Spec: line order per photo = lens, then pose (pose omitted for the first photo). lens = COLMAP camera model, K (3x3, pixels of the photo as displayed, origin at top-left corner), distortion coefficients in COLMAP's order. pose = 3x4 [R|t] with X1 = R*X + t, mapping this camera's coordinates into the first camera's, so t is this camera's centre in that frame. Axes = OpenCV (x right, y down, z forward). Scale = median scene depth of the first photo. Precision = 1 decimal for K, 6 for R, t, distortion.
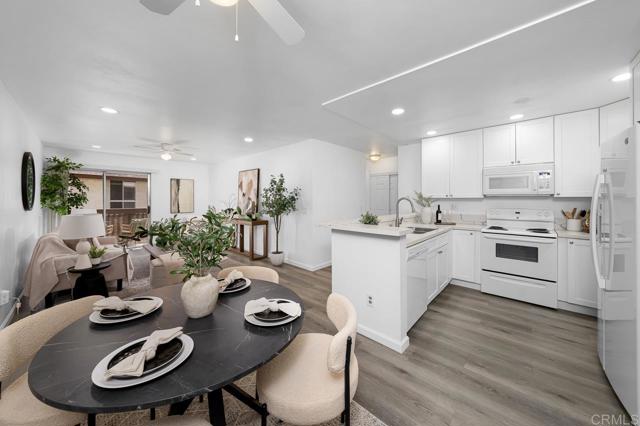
lens RADIAL K [[221.2, 0, 325.9], [0, 221.2, 199.7], [0, 0, 1]] dist [-0.004705, 0.000459]
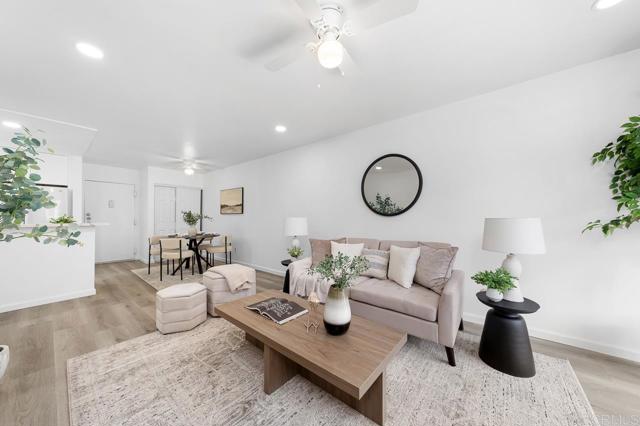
lens RADIAL K [[221.2, 0, 330.7], [0, 221.2, 217.9], [0, 0, 1]] dist [-0.004705, 0.000459]
pose [[-0.996871, 0.000628, -0.079040, -0.930318], [0.000887, 0.999994, -0.003242, 0.052917], [0.079038, -0.003302, -0.996866, 1.743933]]
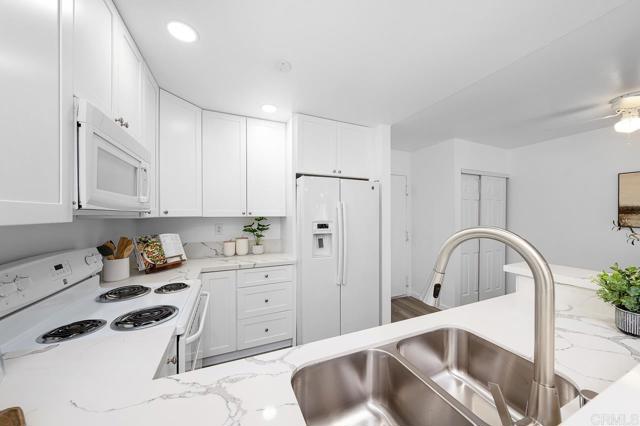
lens RADIAL K [[221.2, 0, 327.9], [0, 221.2, 214.2], [0, 0, 1]] dist [-0.004705, 0.000459]
pose [[-0.916577, -0.000988, 0.399857, 0.358969], [-0.004450, 0.999960, -0.007730, -0.015283], [-0.399834, -0.008865, -0.916545, 1.063507]]
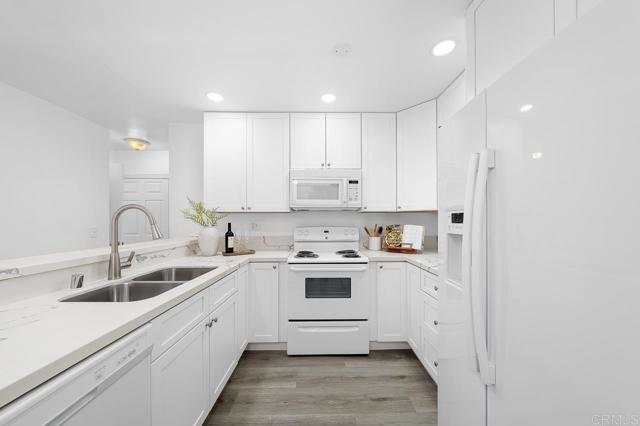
lens RADIAL K [[221.2, 0, 321.3], [0, 221.2, 221.4], [0, 0, 1]] dist [-0.004705, 0.000459]
pose [[0.729893, -0.002350, 0.683557, 0.299002], [-0.000397, 0.999992, 0.003862, 0.018604], [-0.683561, -0.003090, 0.729886, 0.412237]]
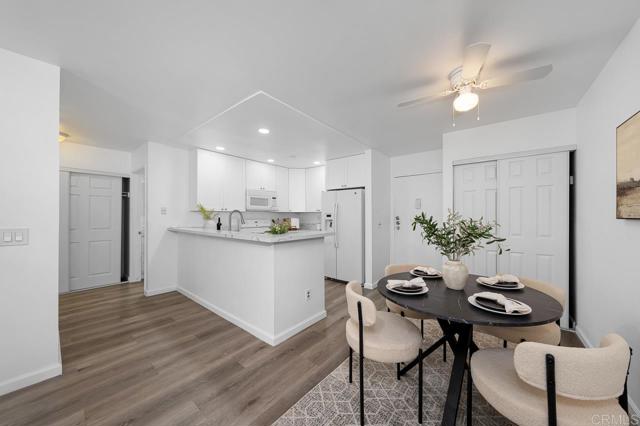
lens RADIAL K [[221.2, 0, 323.9], [0, 221.2, 215.3], [0, 0, 1]] dist [-0.004705, 0.000459]
pose [[-0.069442, 0.003062, 0.997581, -0.617341], [-0.006493, 0.999973, -0.003522, 0.014478], [-0.997565, -0.006722, -0.069420, 0.611964]]
